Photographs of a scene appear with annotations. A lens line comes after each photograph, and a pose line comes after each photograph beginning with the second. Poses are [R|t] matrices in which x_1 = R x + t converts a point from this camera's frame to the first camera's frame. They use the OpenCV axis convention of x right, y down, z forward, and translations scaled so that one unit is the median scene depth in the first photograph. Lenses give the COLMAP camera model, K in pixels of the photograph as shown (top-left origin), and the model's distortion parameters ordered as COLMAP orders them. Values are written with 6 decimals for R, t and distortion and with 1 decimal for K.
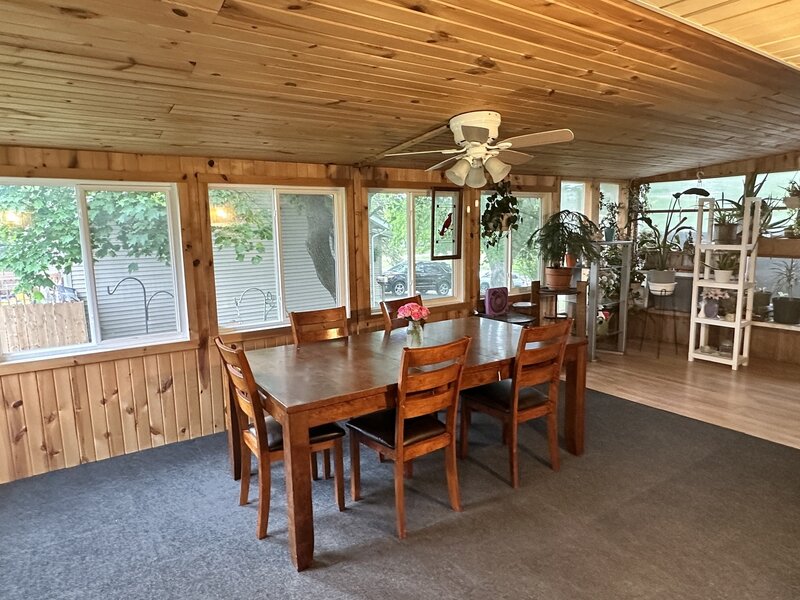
lens RADIAL K [[519.1, 0, 399.6], [0, 519.1, 301.4], [0, 0, 1]] dist [0.000249, -0.000200]
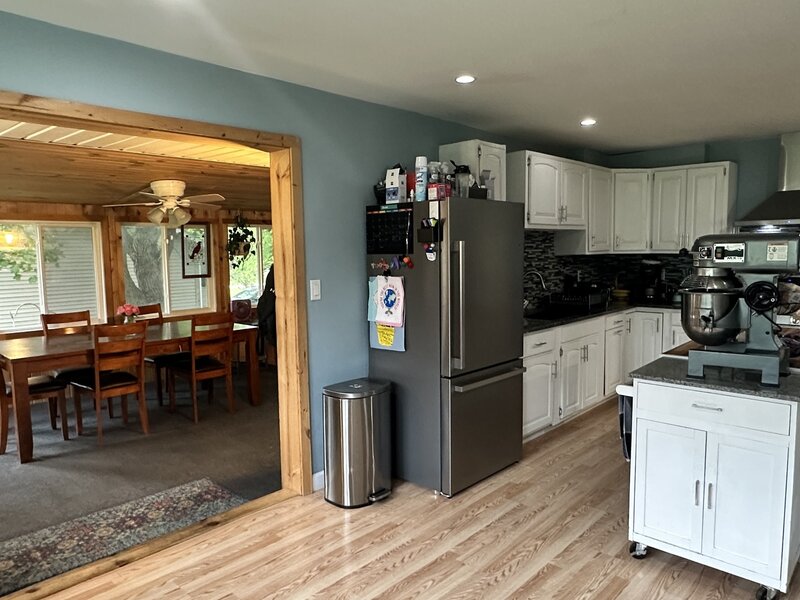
lens RADIAL K [[581.5, 0, 400.7], [0, 581.5, 299.6], [0, 0, 1]] dist [0.005122, 0.003195]
pose [[0.975850, -0.013069, 0.218049, 0.312589], [0.025709, 0.998142, -0.055232, 0.075717], [-0.216922, 0.059504, 0.974374, -0.582036]]
